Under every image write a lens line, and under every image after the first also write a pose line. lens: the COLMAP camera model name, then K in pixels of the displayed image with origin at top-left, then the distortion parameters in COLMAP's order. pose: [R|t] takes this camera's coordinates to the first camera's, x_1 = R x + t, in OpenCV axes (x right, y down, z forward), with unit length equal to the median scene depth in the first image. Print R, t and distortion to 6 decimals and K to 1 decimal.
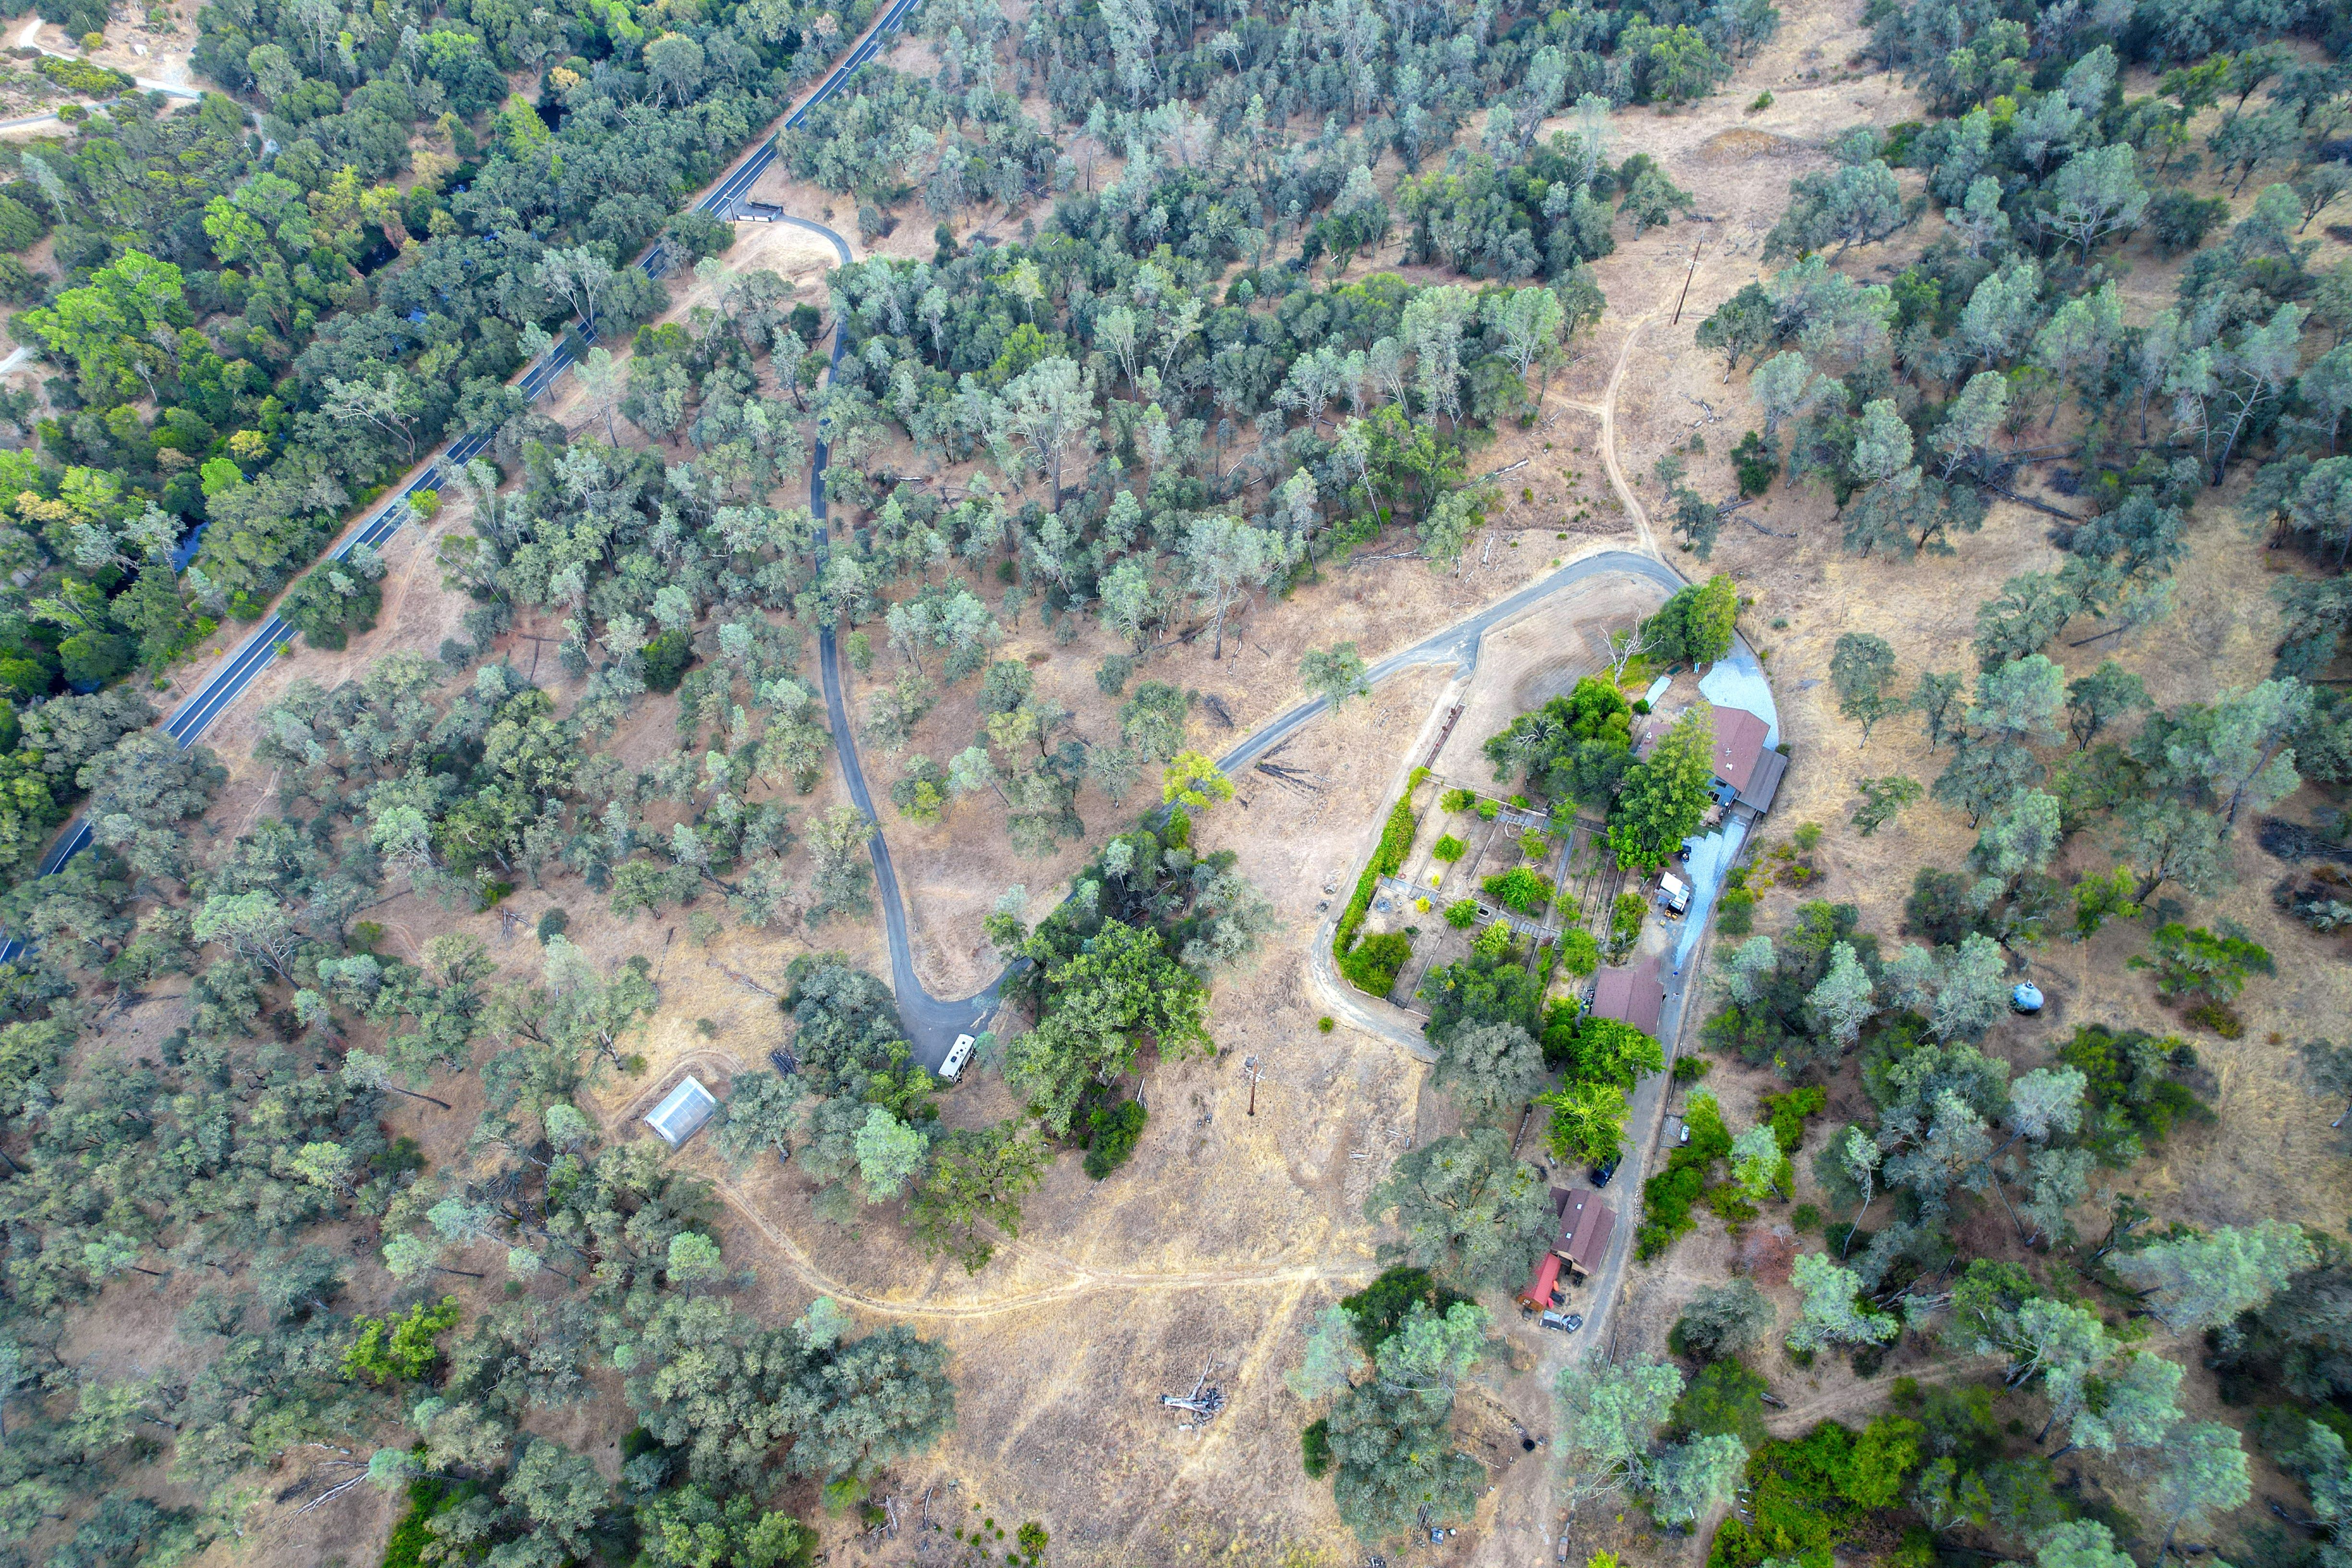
lens RADIAL K [[1498.0, 0, 1169.8], [0, 1498.0, 801.5], [0, 0, 1]] dist [-0.069395, 0.059690]
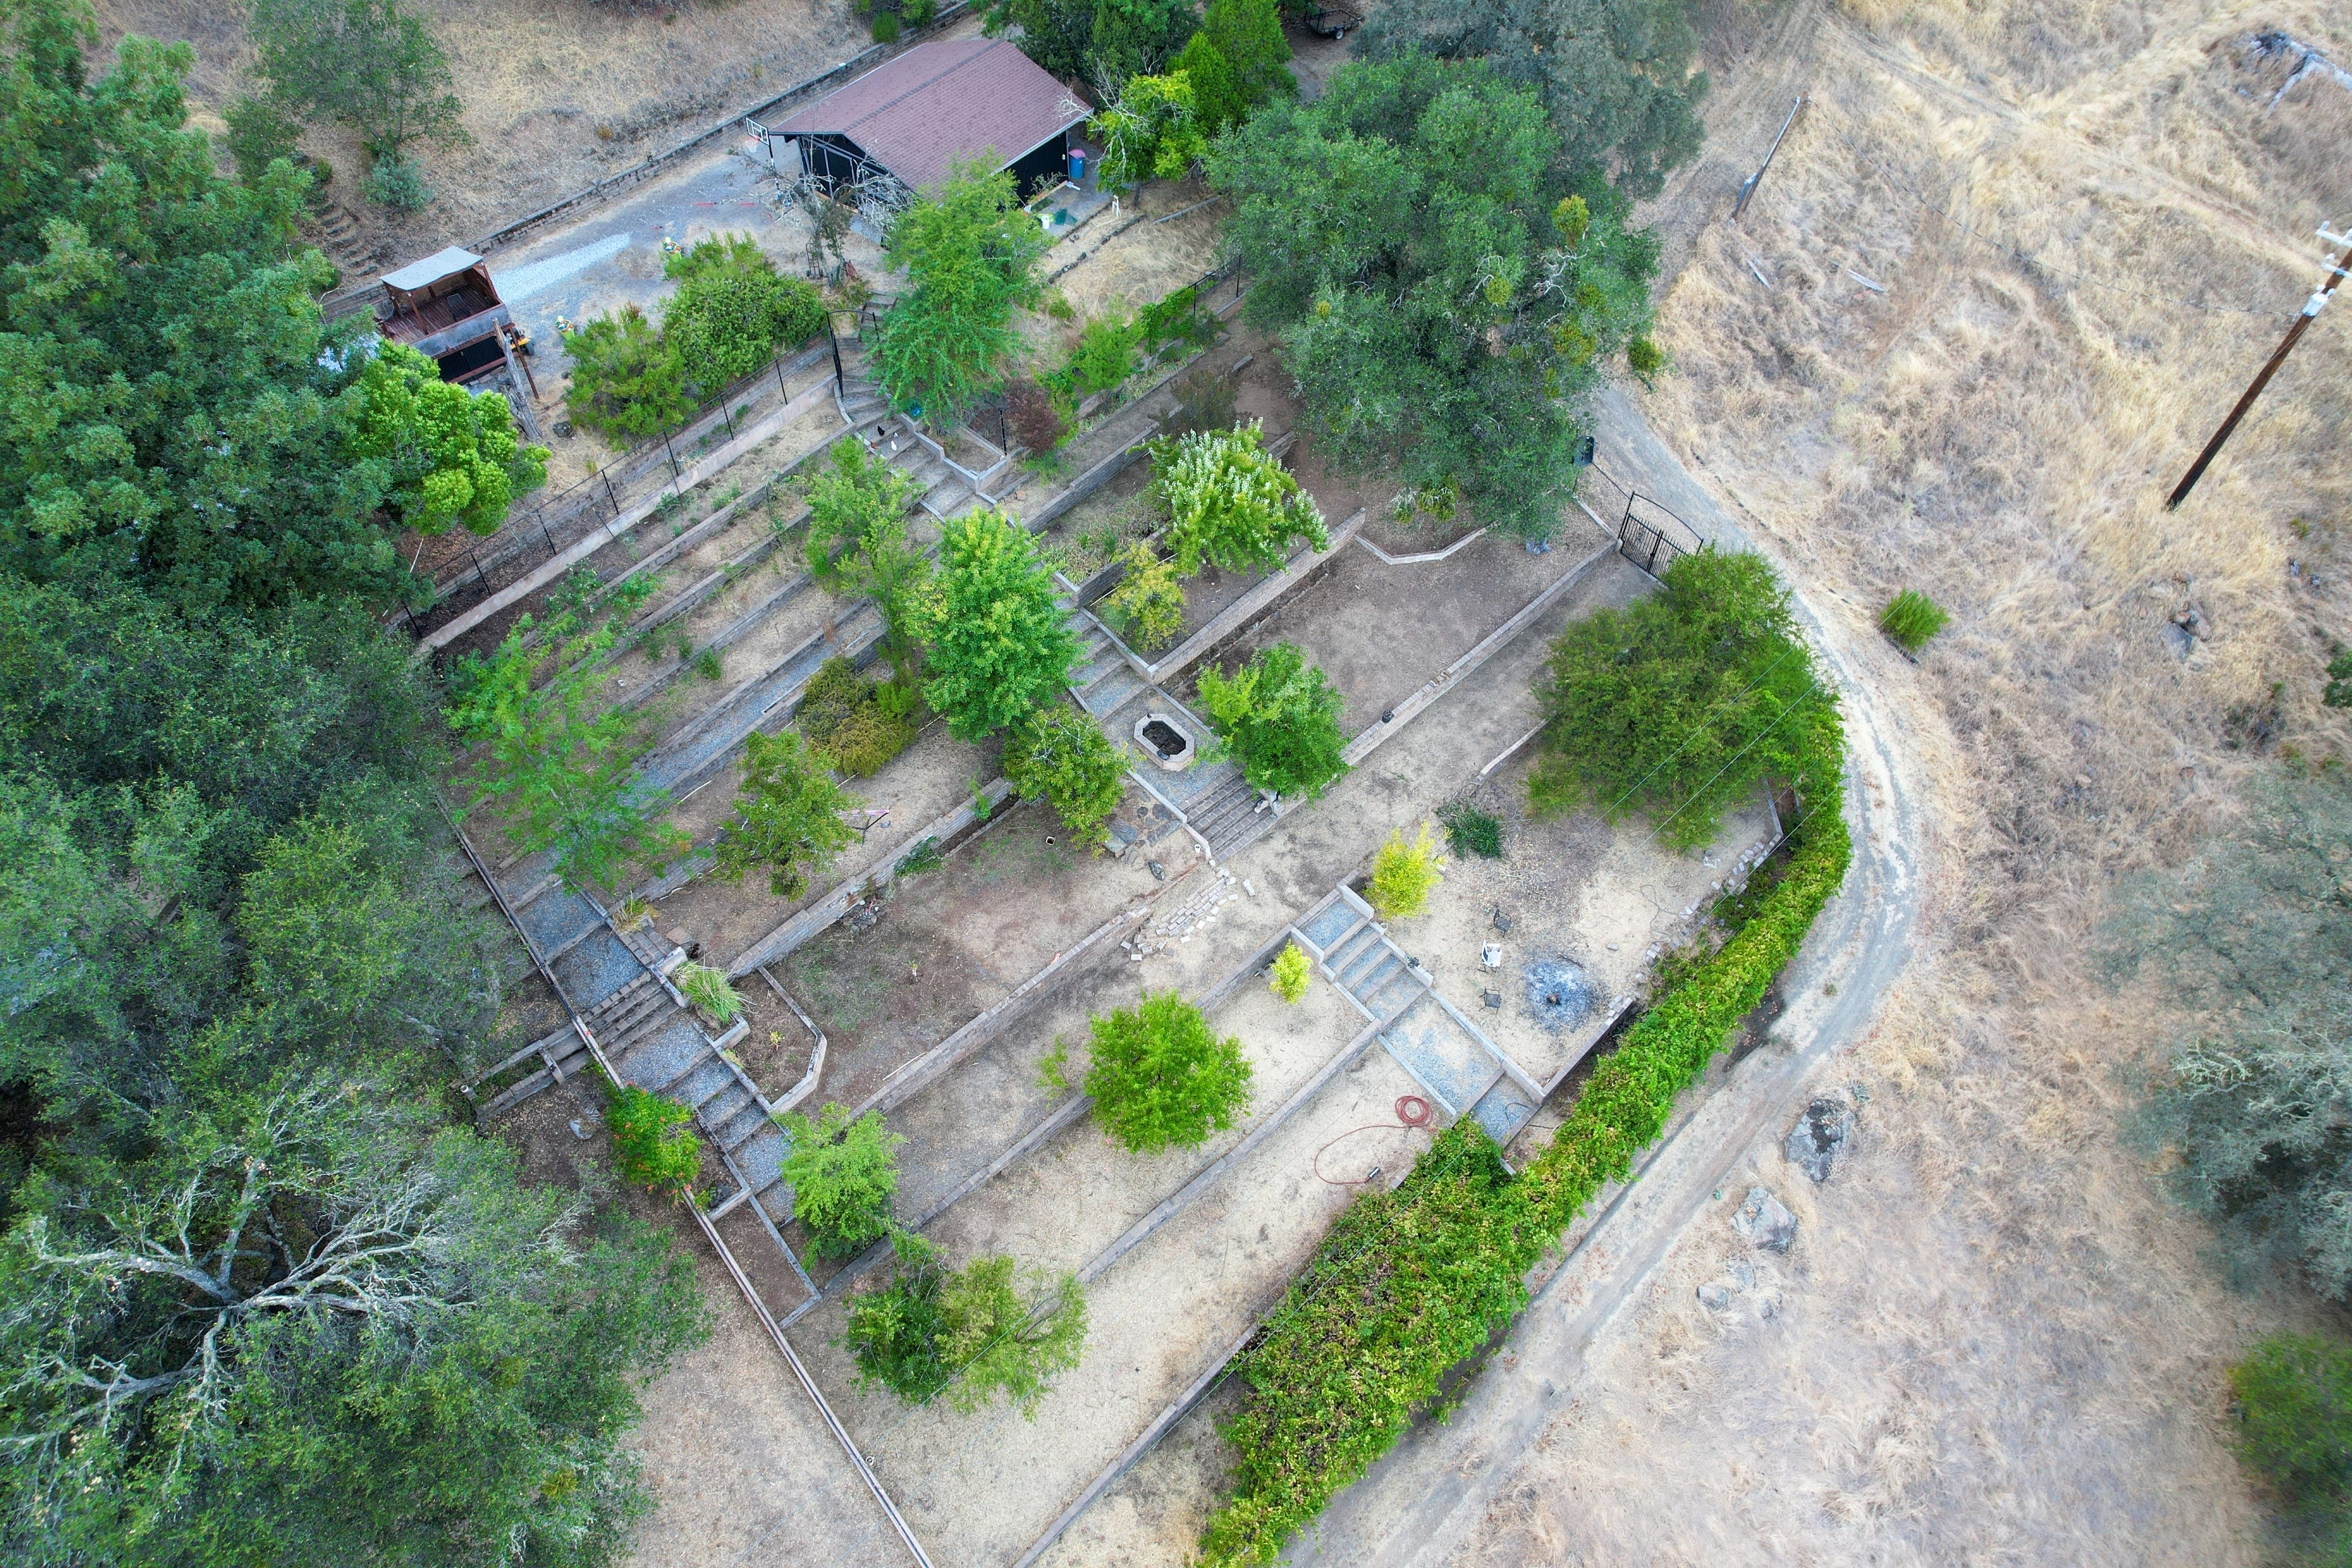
lens RADIAL K [[1498.0, 0, 1169.8], [0, 1498.0, 801.5], [0, 0, 1]] dist [-0.069395, 0.059690]
pose [[-0.946914, -0.256889, 0.193293, 0.156949], [0.262992, -0.273166, 0.925319, -0.124972], [-0.184903, 0.927032, 0.326224, 0.893834]]
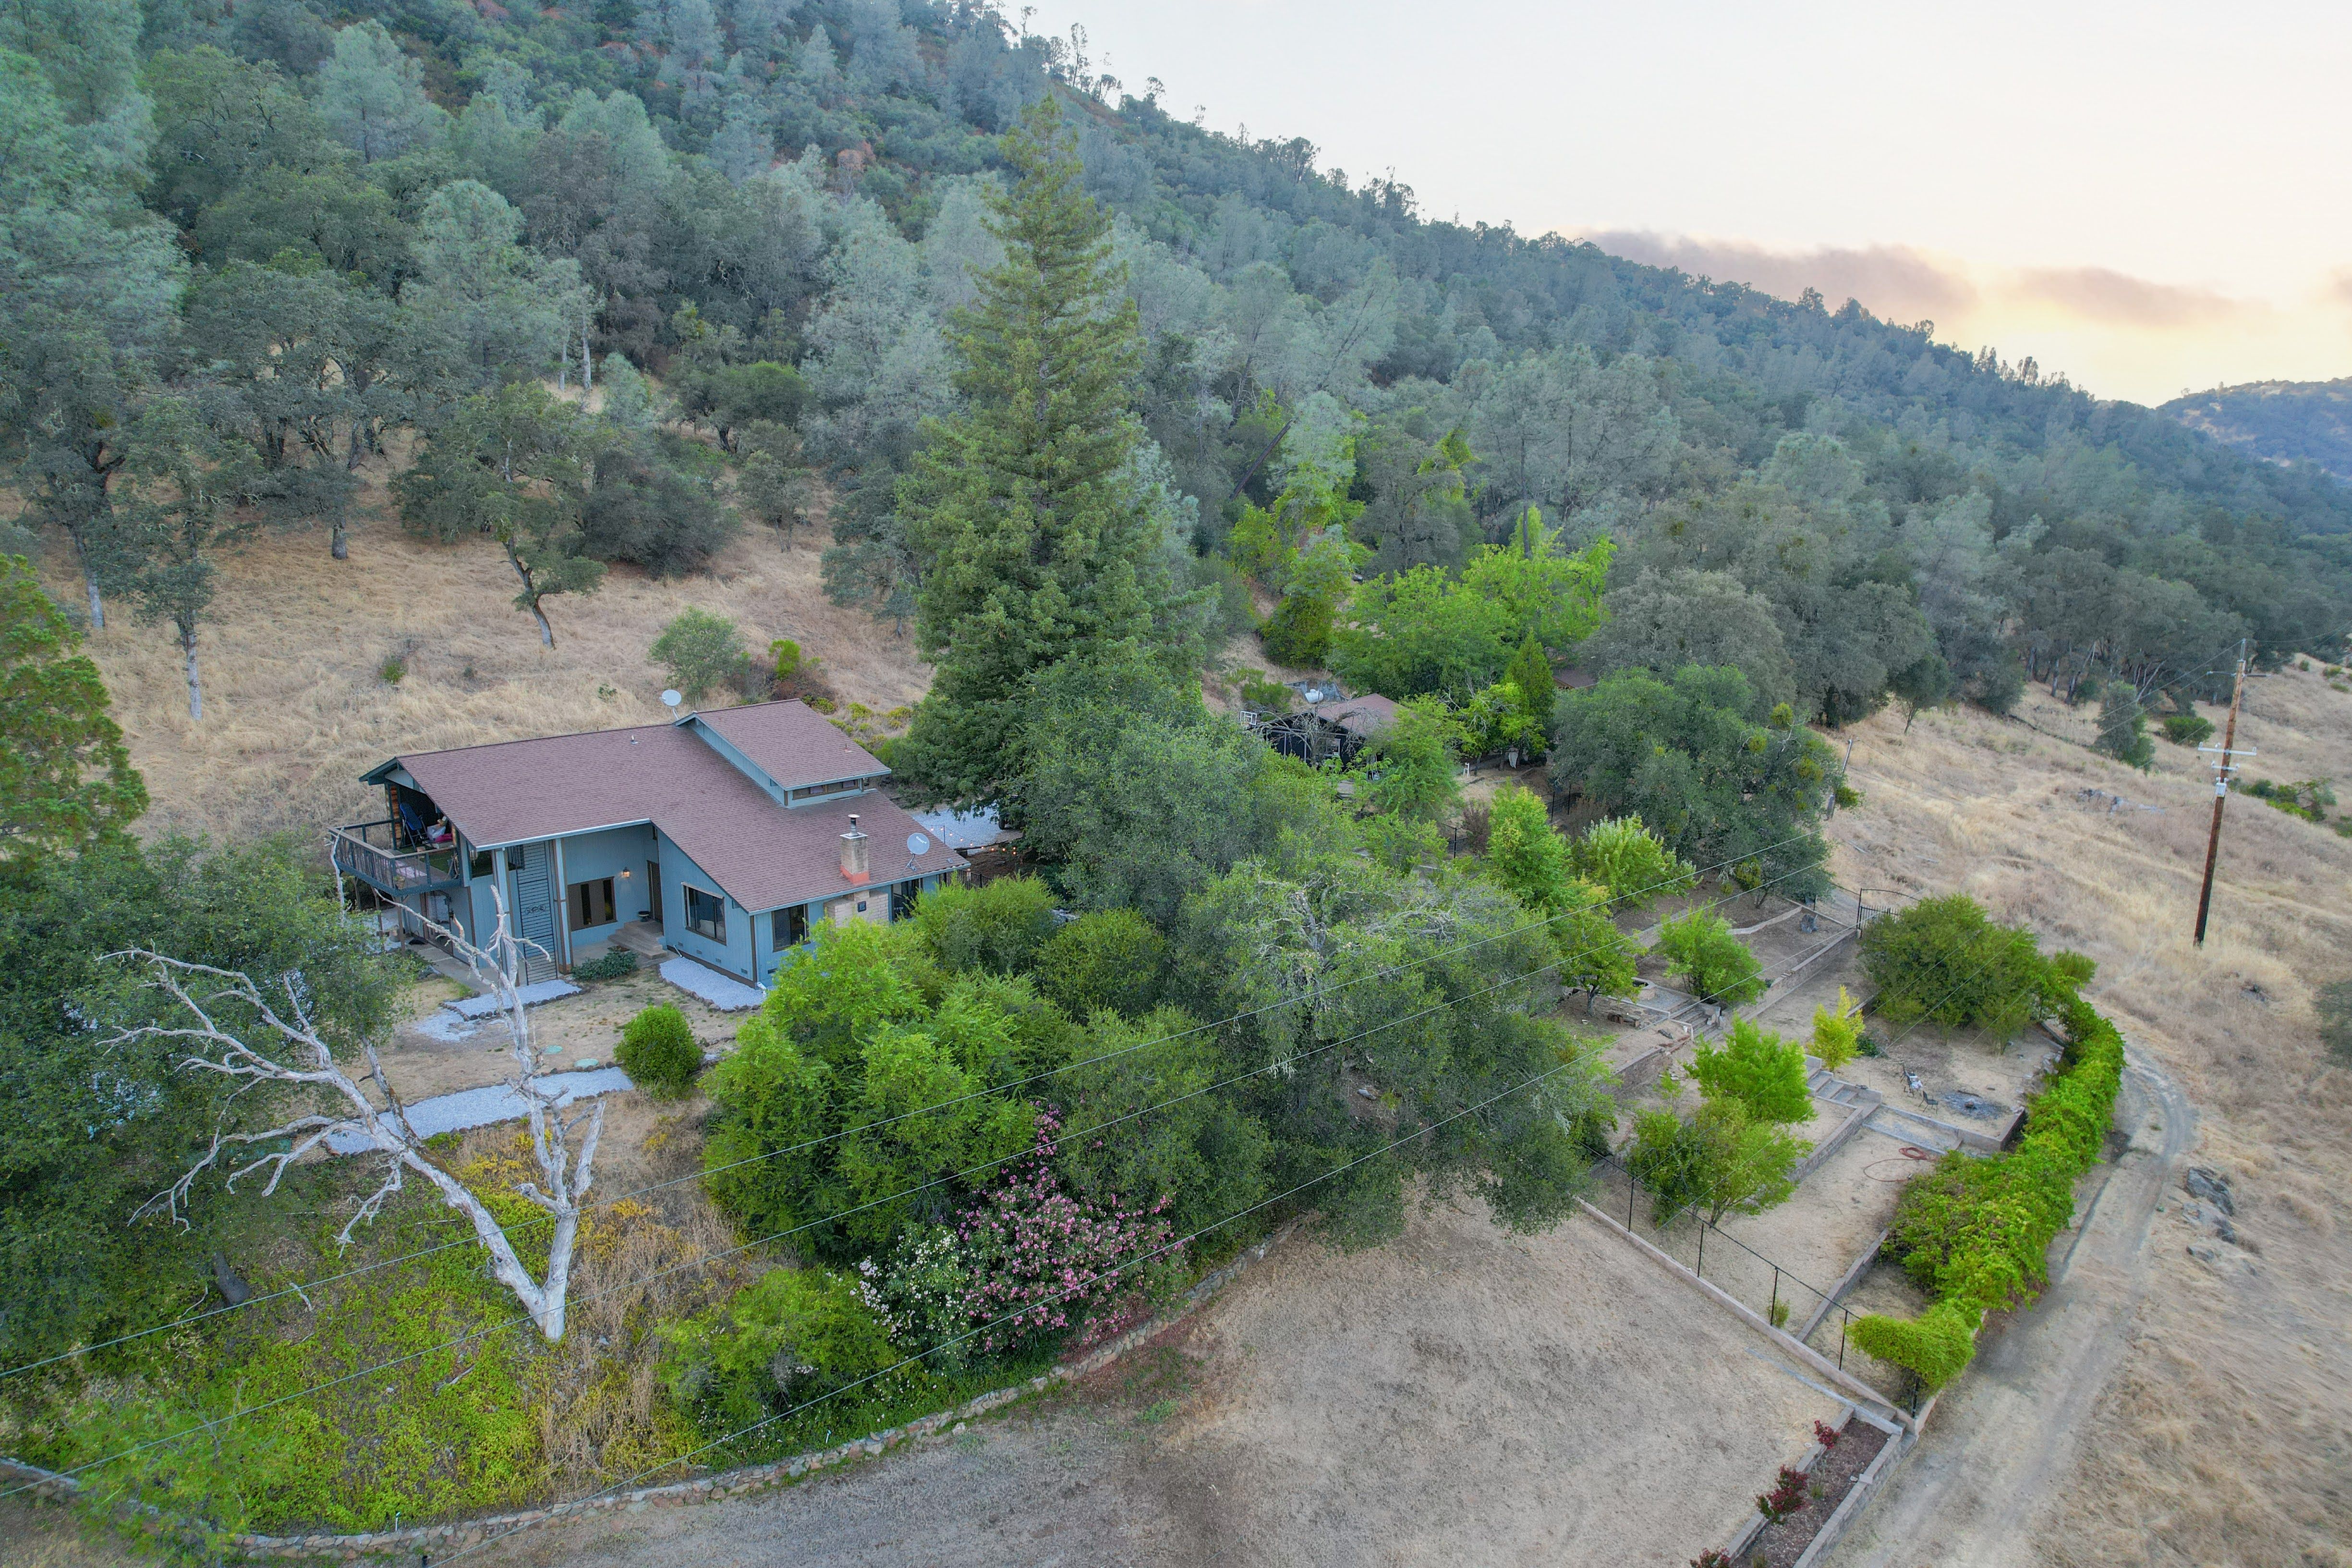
lens RADIAL K [[1498.0, 0, 1169.8], [0, 1498.0, 801.5], [0, 0, 1]] dist [-0.069395, 0.059690]
pose [[-0.970356, -0.054445, 0.235468, 0.221502], [0.194979, 0.399331, 0.895833, -0.224992], [-0.142804, 0.915189, -0.376878, 1.045117]]
